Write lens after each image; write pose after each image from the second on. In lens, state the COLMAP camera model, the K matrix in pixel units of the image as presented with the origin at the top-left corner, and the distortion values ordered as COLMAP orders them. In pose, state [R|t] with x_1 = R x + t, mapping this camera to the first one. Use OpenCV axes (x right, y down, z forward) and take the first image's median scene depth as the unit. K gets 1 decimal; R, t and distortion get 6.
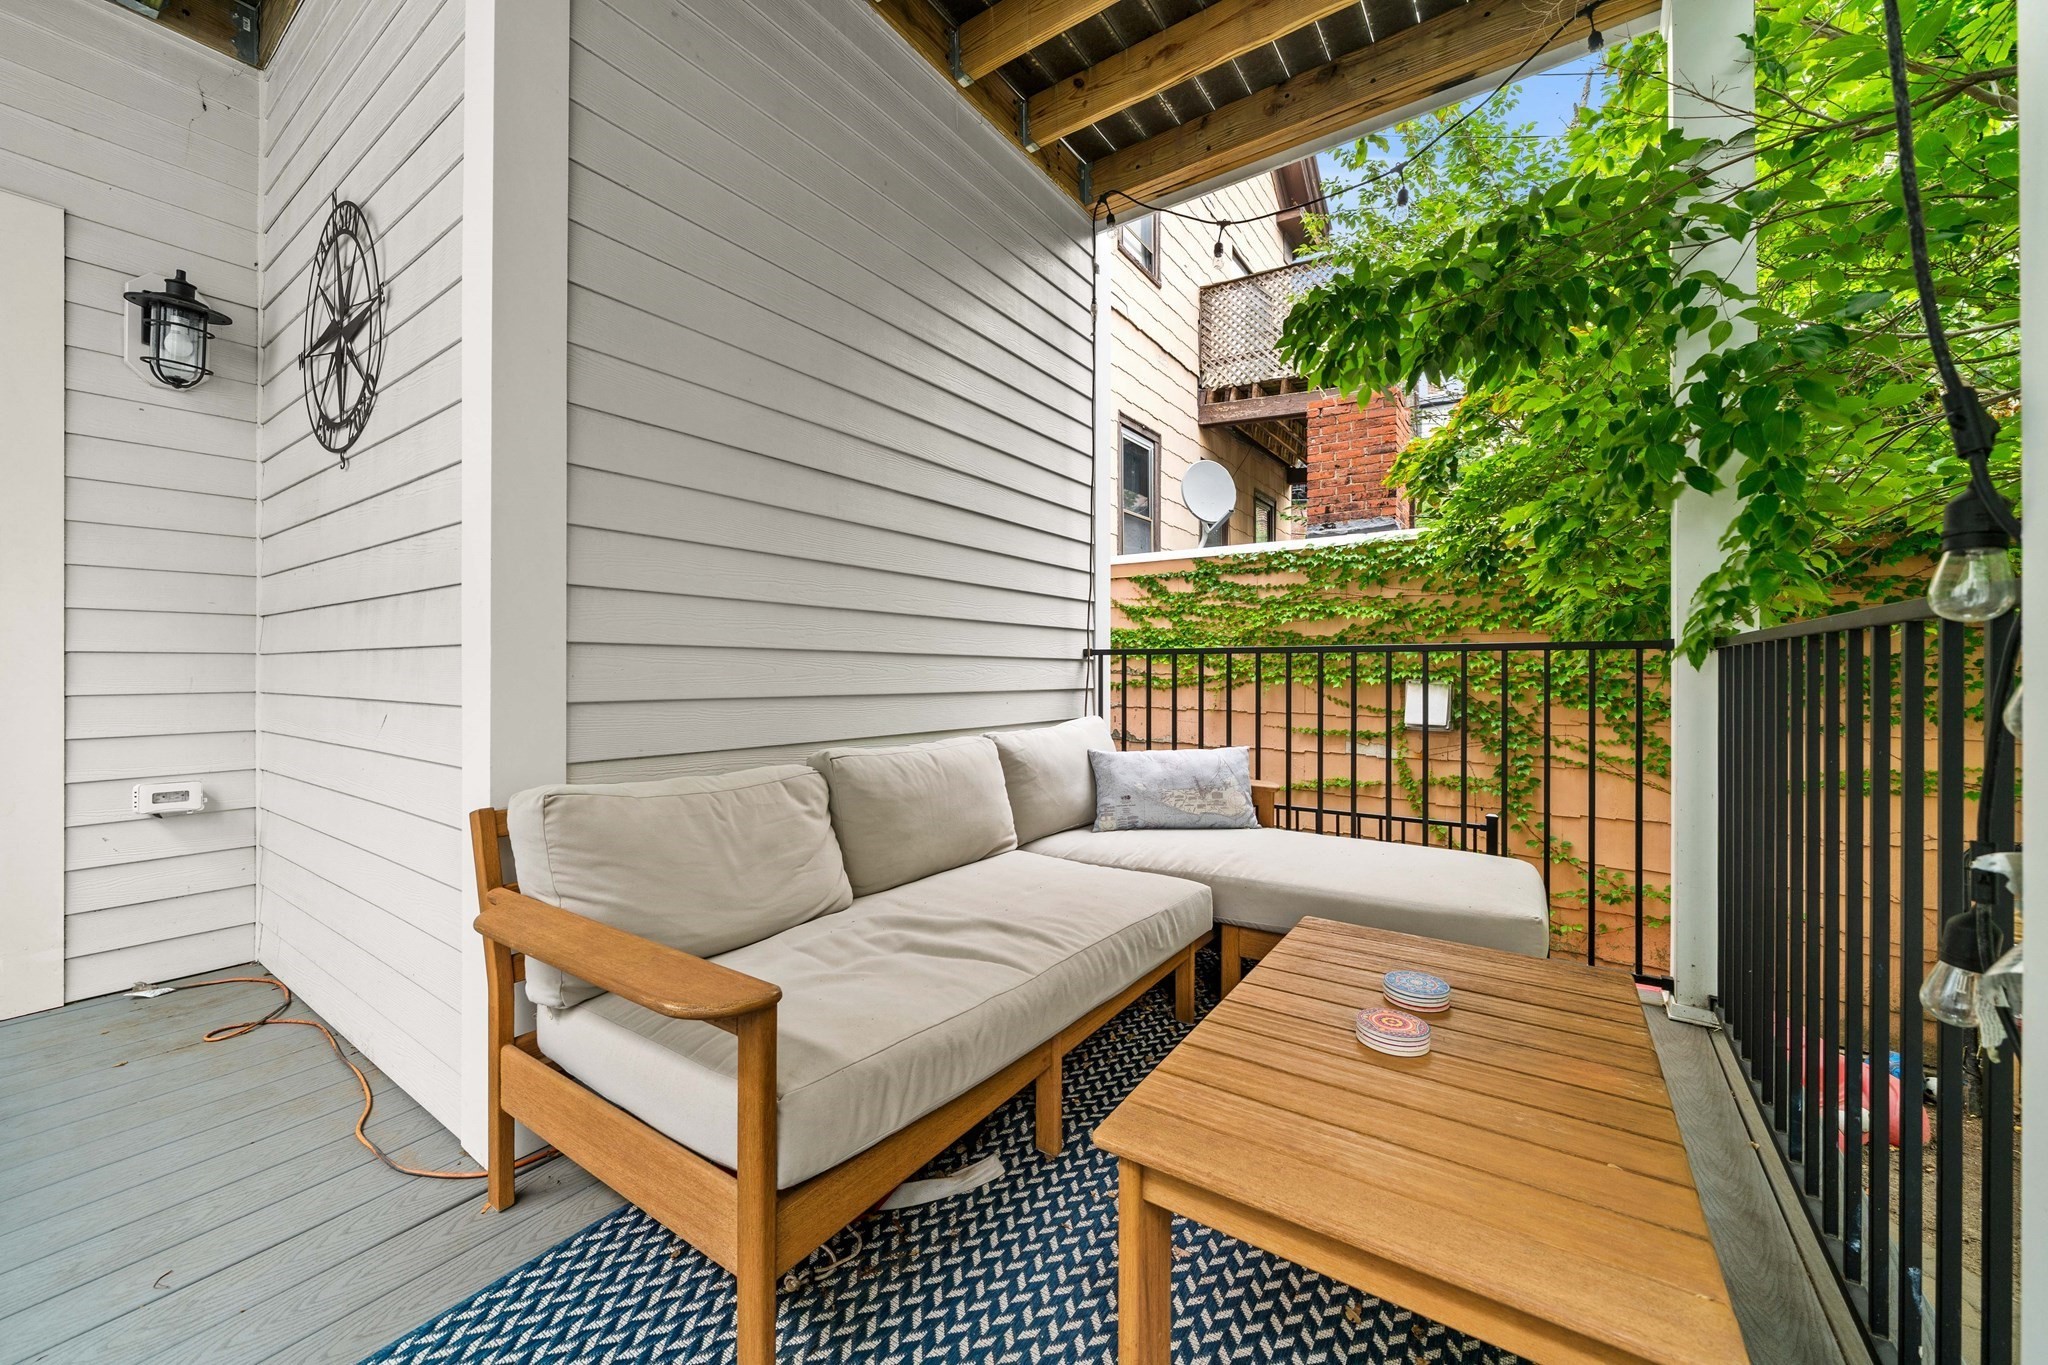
lens RADIAL K [[768.3, 0, 1026.1], [0, 768.3, 675.8], [0, 0, 1]] dist [-0.001059, -0.000032]
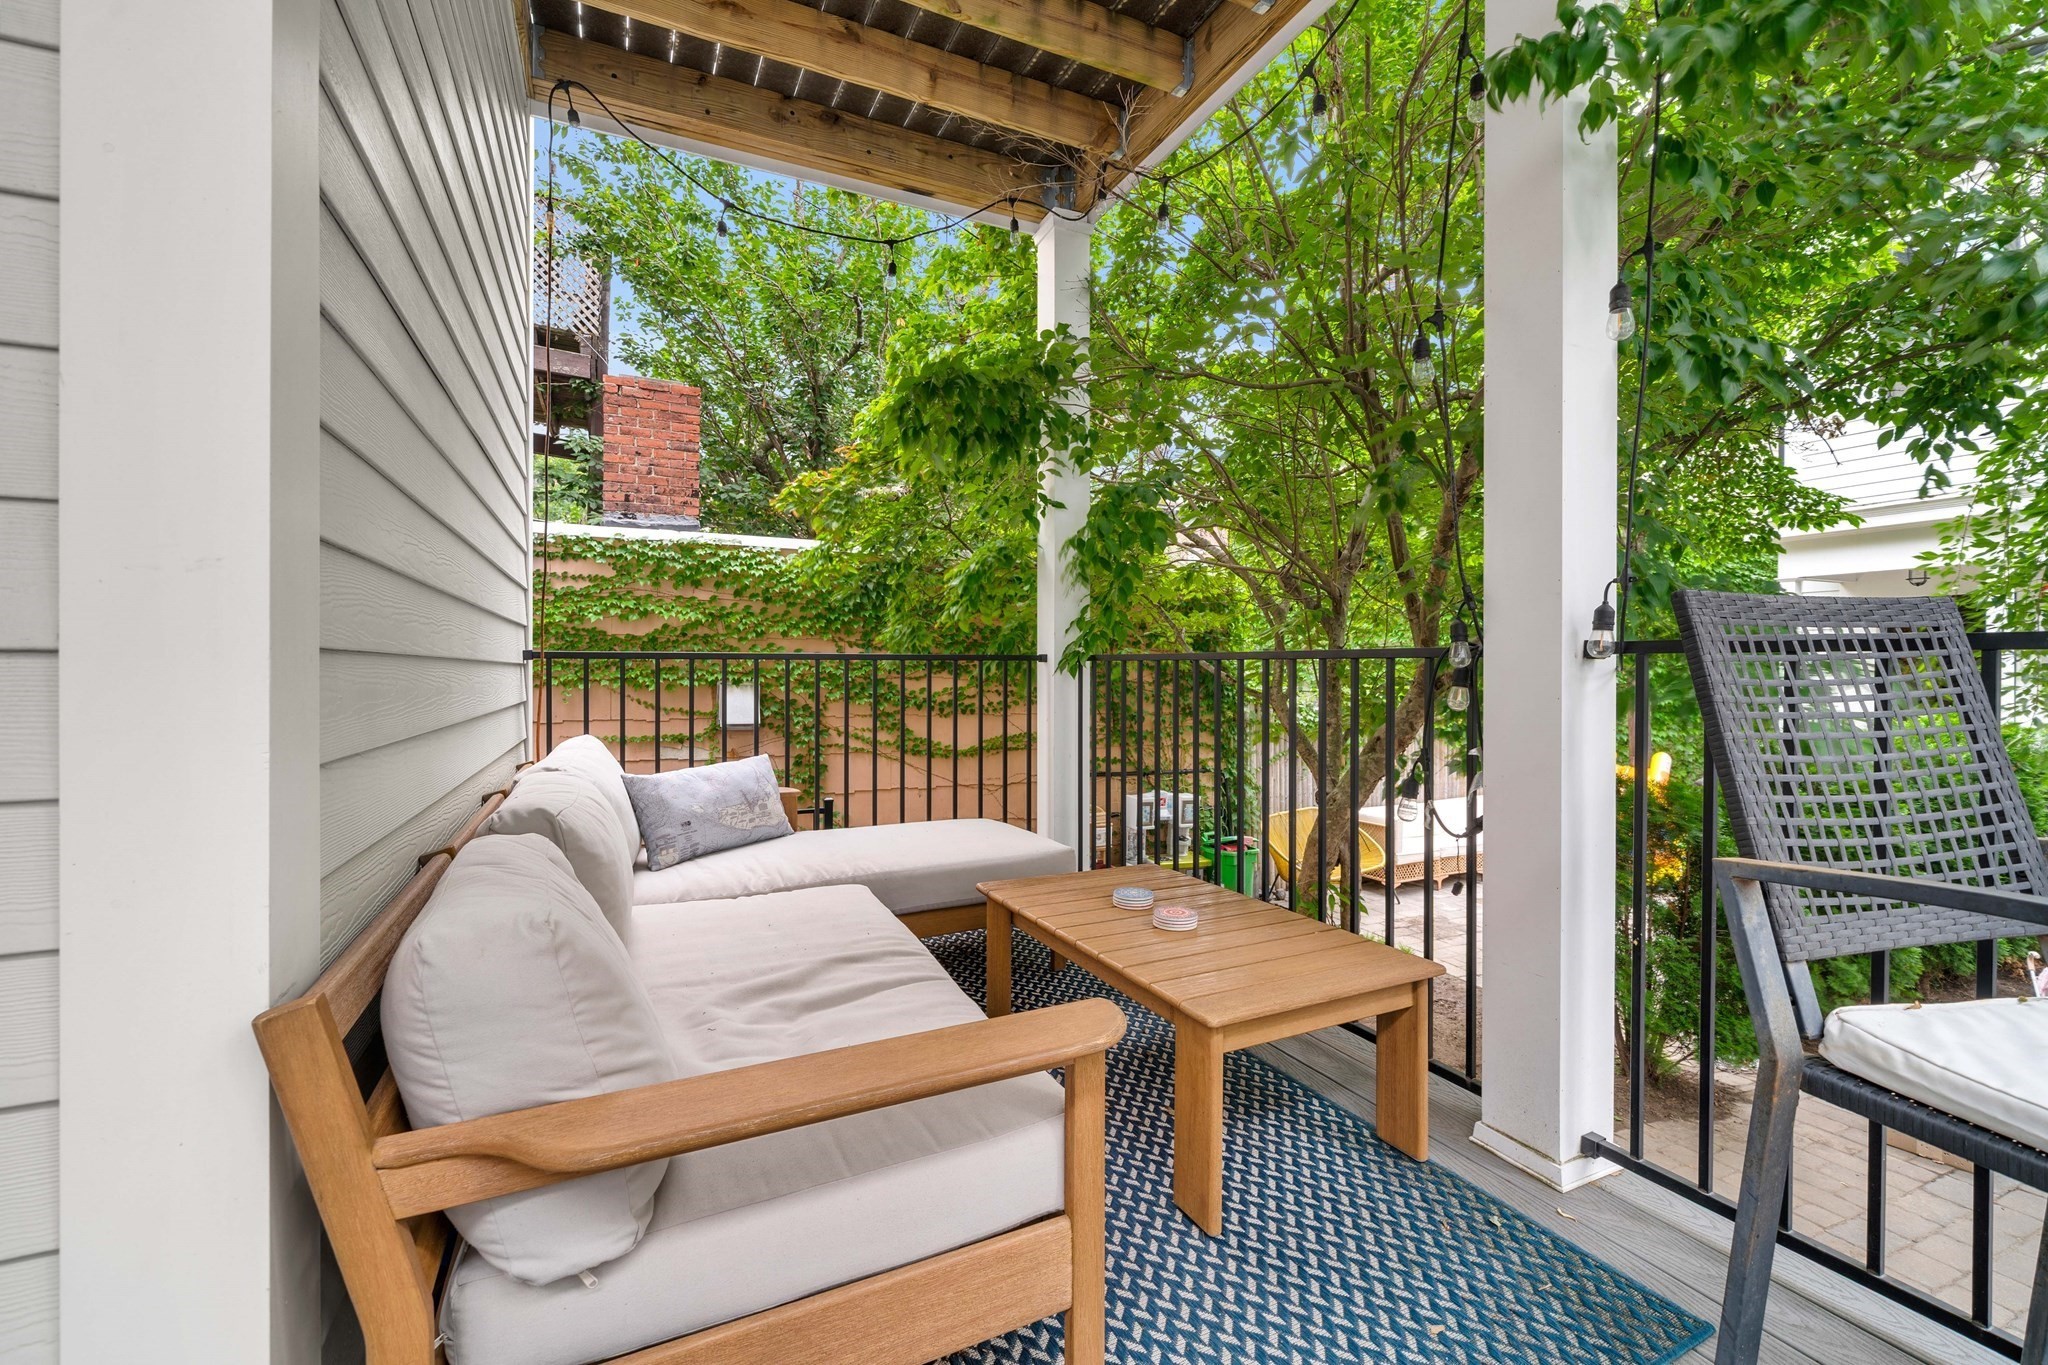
lens RADIAL K [[832.3, 0, 1017.9], [0, 832.3, 674.4], [0, 0, 1]] dist [-0.001428, -0.000058]
pose [[0.507579, -0.006911, 0.861577, -0.261321], [0.005596, 0.999973, 0.004724, -0.007476], [-0.861587, 0.002423, 0.507604, 0.101431]]
